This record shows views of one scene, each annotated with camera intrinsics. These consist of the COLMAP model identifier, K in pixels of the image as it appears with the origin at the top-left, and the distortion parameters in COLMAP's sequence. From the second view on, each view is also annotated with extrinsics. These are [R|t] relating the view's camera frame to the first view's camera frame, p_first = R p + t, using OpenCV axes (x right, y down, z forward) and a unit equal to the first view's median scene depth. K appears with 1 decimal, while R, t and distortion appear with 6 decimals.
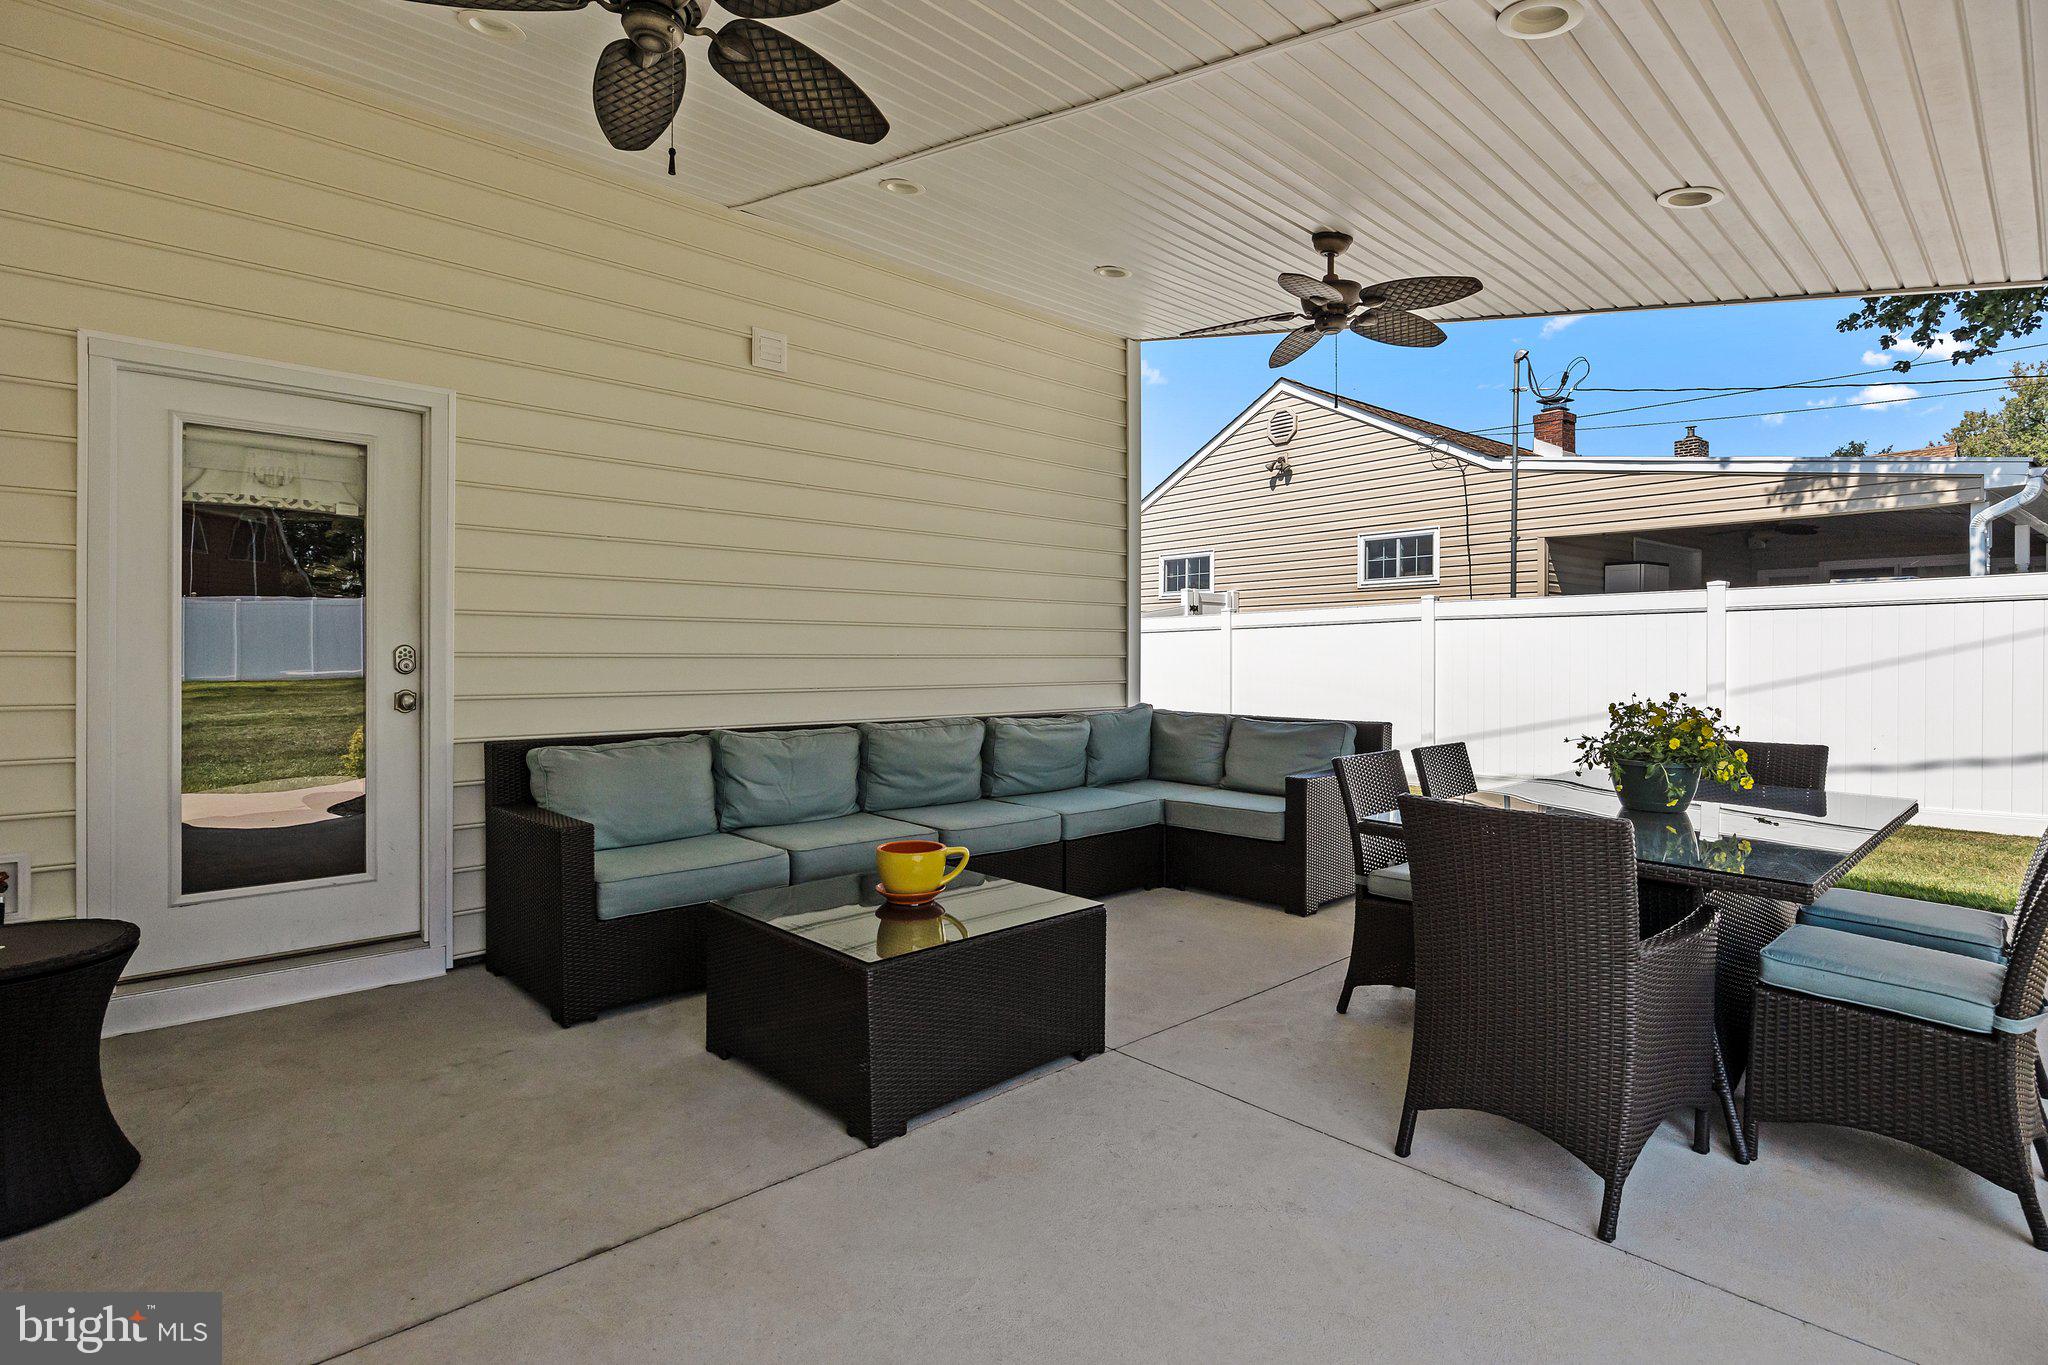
lens RADIAL K [[1014.4, 0, 1022.5], [0, 1014.4, 652.3], [0, 0, 1]] dist [0.000258, 0.000006]
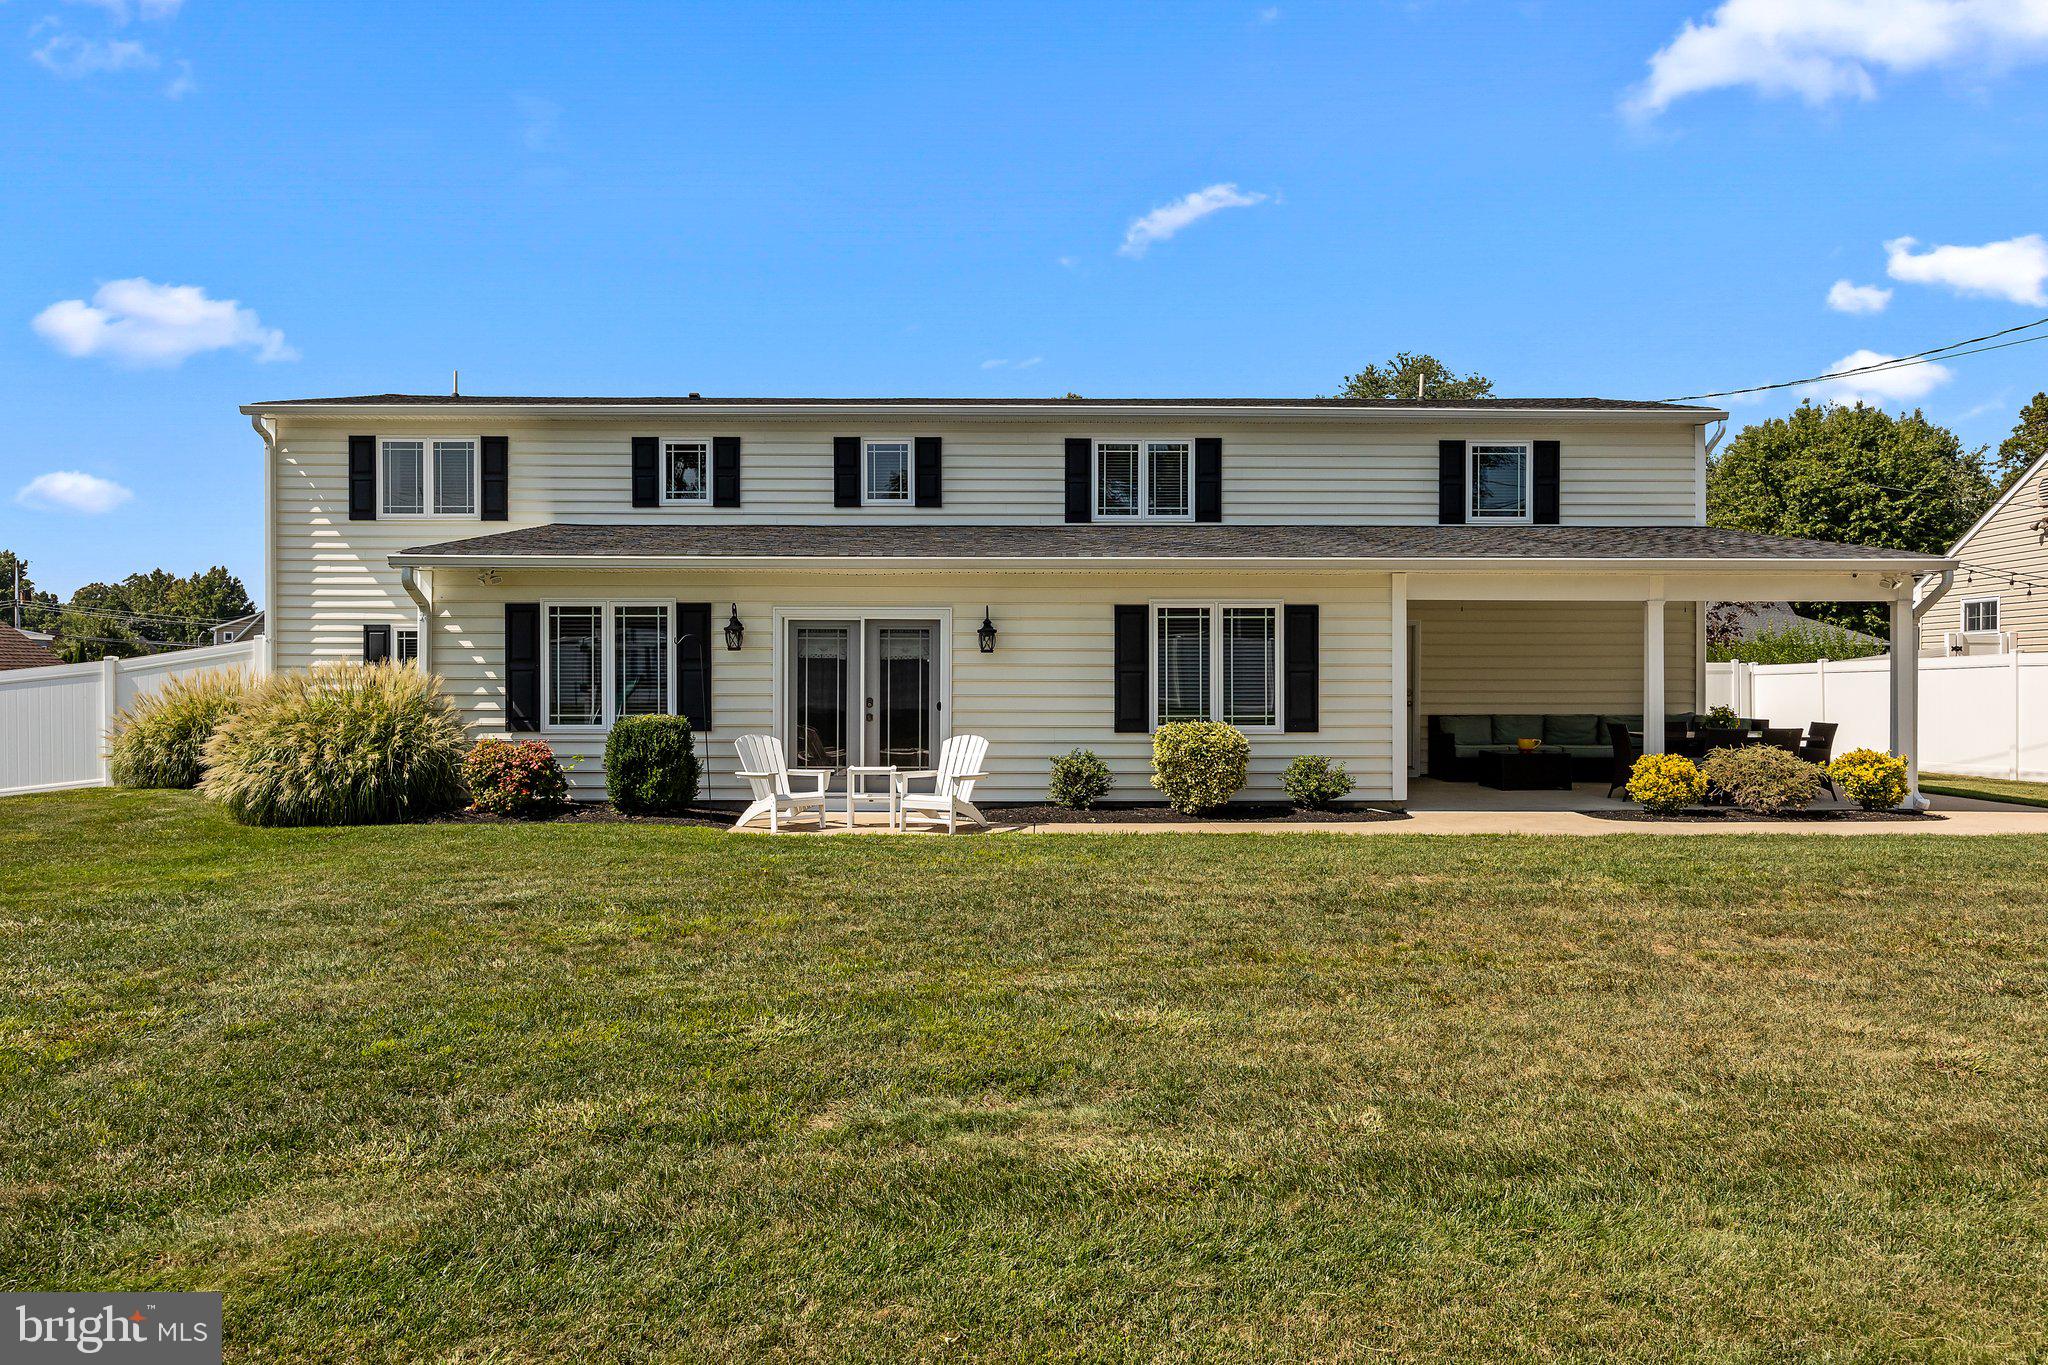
lens RADIAL K [[1400.4, 0, 1024.0], [0, 1400.4, 682.5], [0, 0, 1]] dist [0.001220, 0.001824]
pose [[0.737543, -0.001203, -0.675299, 0.727610], [0.004786, 0.999983, 0.003445, -0.021968], [0.675283, -0.005773, 0.737536, -1.494455]]
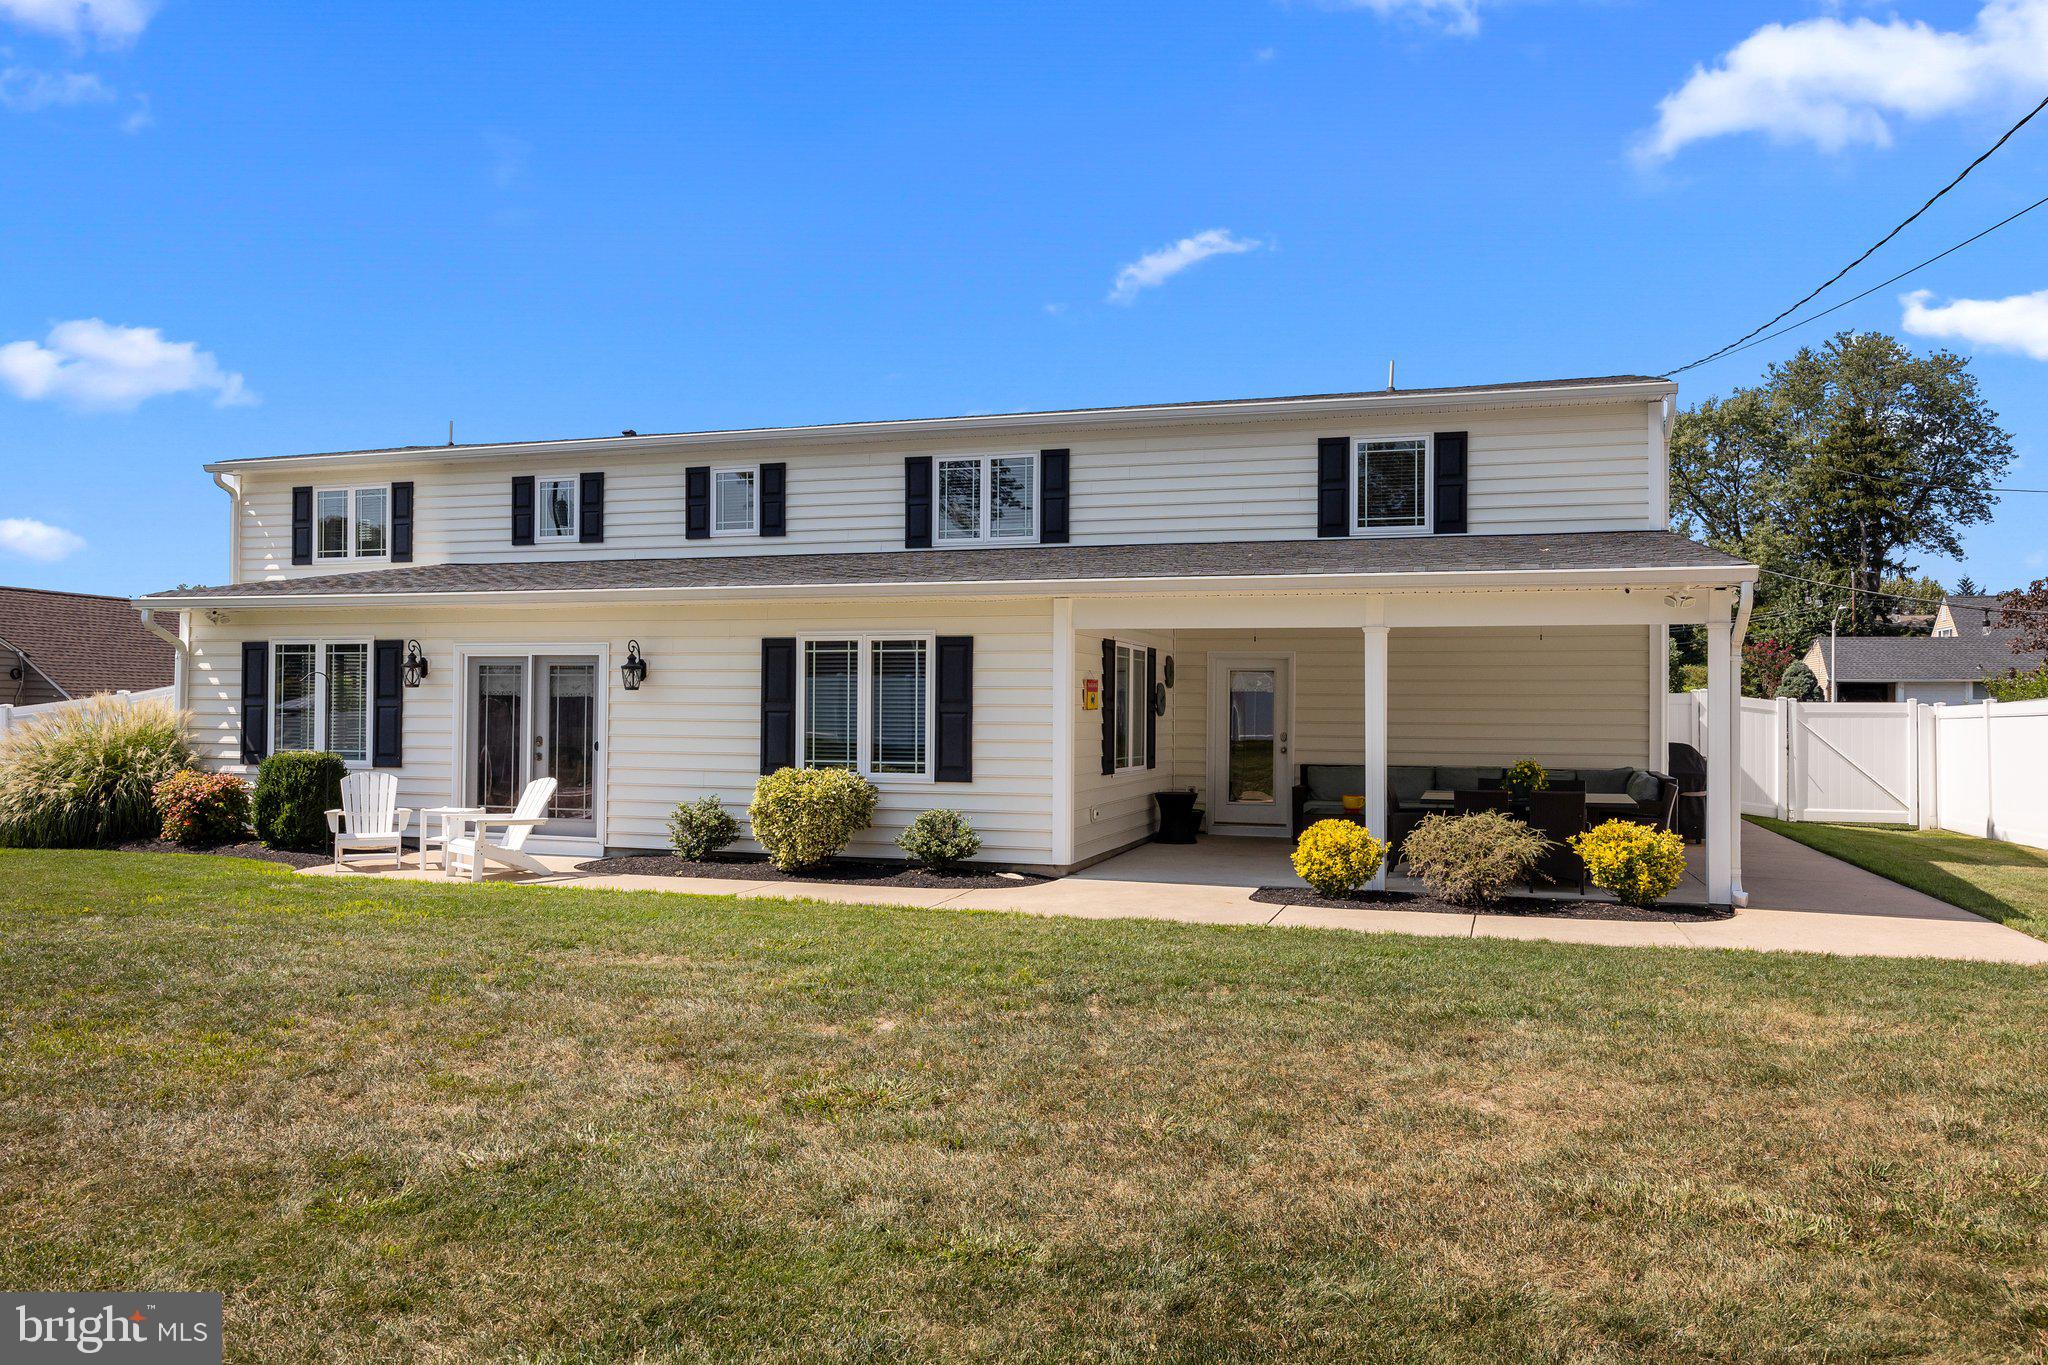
lens RADIAL K [[1433.6, 0, 1024.0], [0, 1433.6, 682.5], [0, 0, 1]] dist [-0.001283, 0.000851]
pose [[0.487756, -0.015579, -0.872841, 1.153778], [-0.002244, 0.999815, -0.019100, -0.030180], [0.872977, 0.011275, 0.487631, -0.750453]]
